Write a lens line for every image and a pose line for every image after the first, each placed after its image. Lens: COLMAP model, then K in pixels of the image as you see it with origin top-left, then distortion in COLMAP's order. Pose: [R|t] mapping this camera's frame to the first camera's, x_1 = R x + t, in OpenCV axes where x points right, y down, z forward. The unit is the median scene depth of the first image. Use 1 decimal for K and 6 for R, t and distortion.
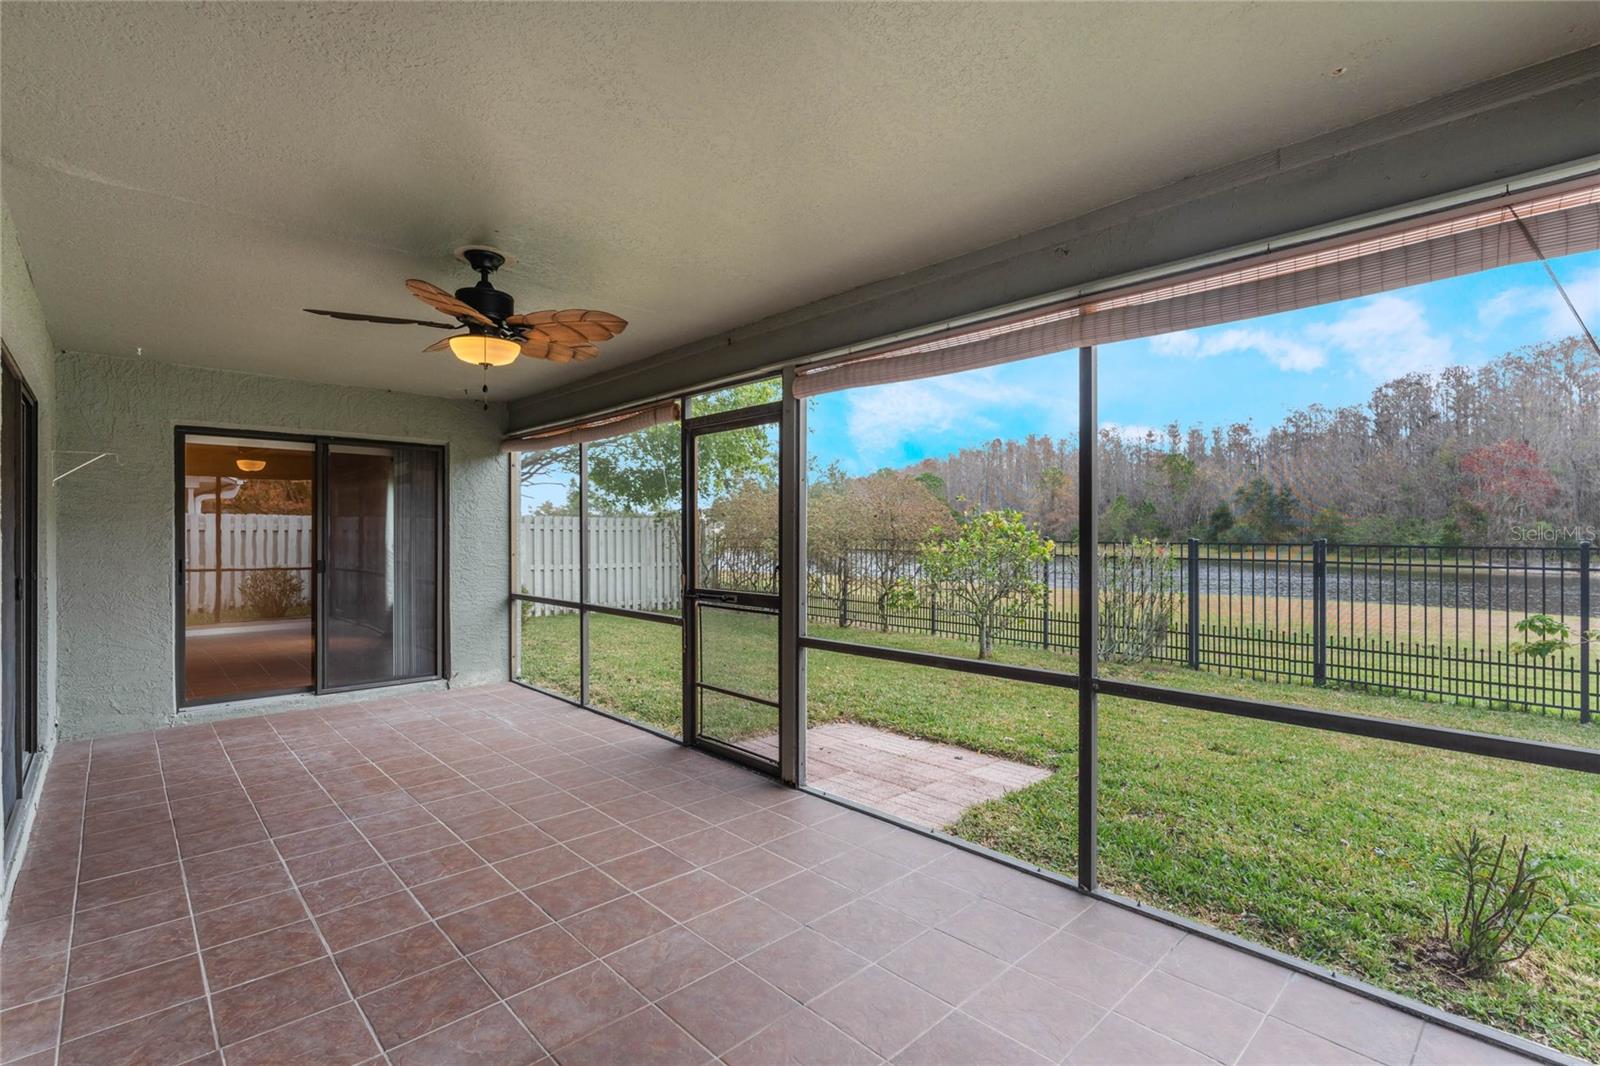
lens RADIAL K [[766.7, 0, 800.0], [0, 766.7, 533.0], [0, 0, 1]] dist [0.000362, -0.000452]
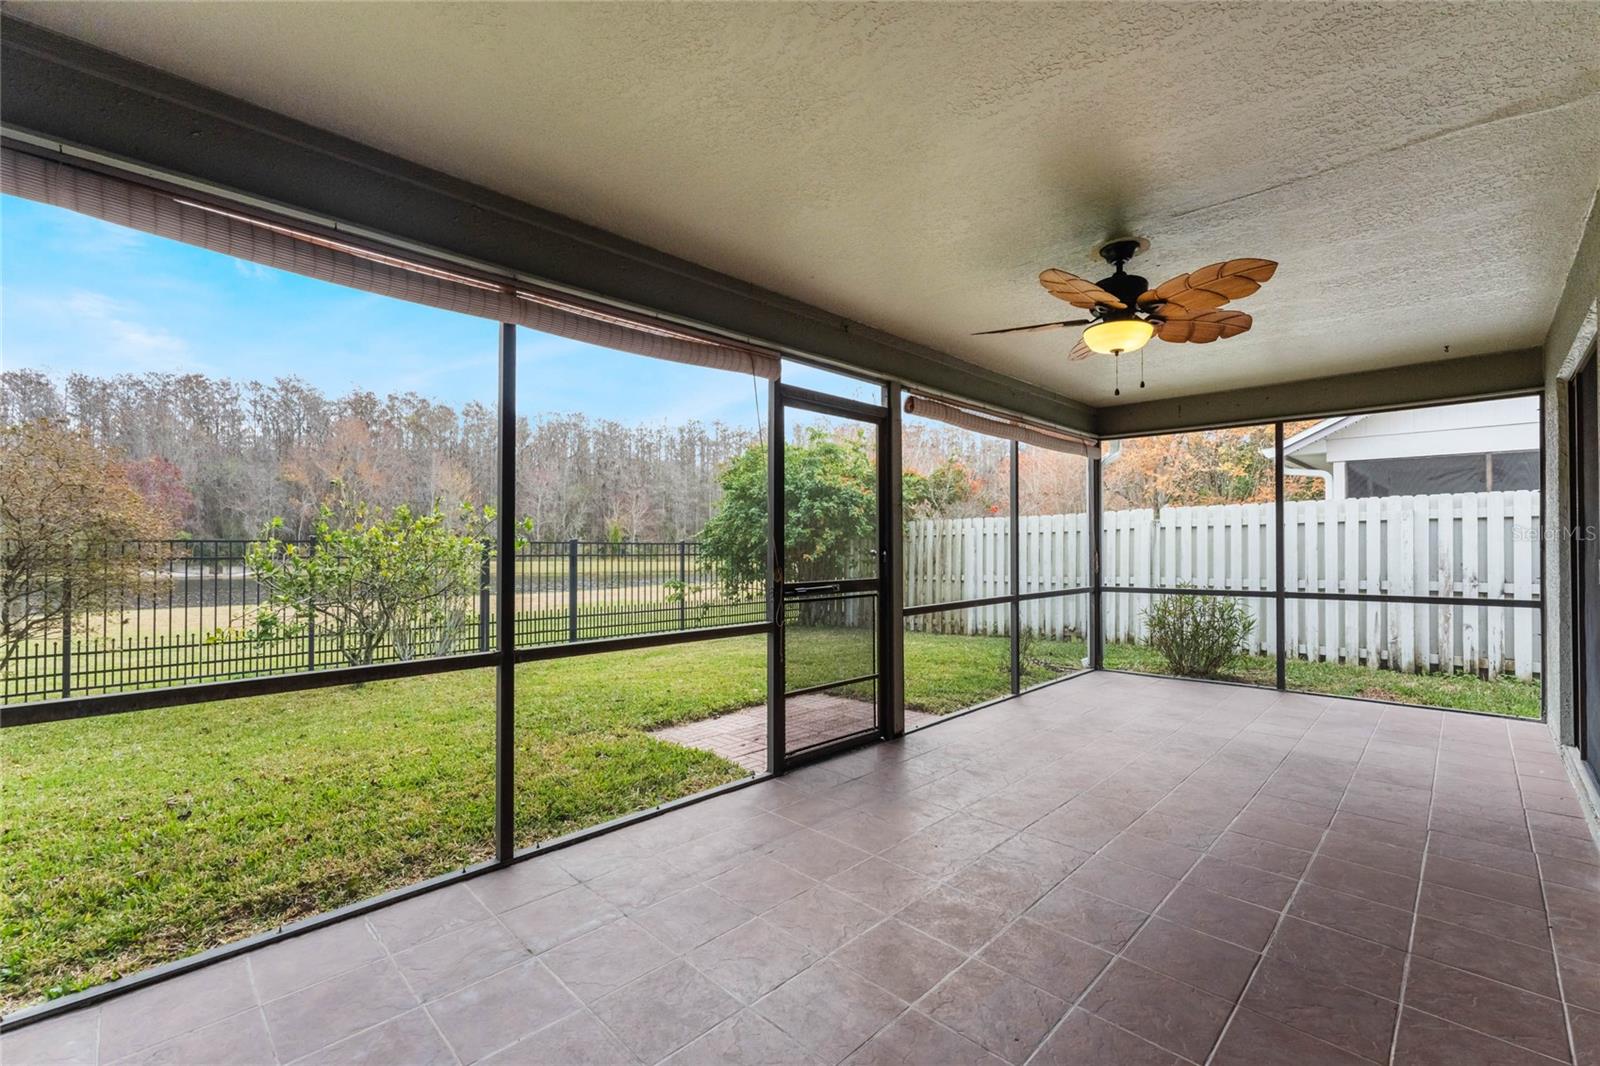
lens RADIAL K [[686.9, 0, 808.5], [0, 686.9, 538.0], [0, 0, 1]] dist [-0.003246, -0.000056]
pose [[-0.068427, 0.007759, 0.997626, -1.030898], [0.001873, 0.999969, -0.007649, 0.029908], [-0.997654, 0.001345, -0.068440, 1.172132]]
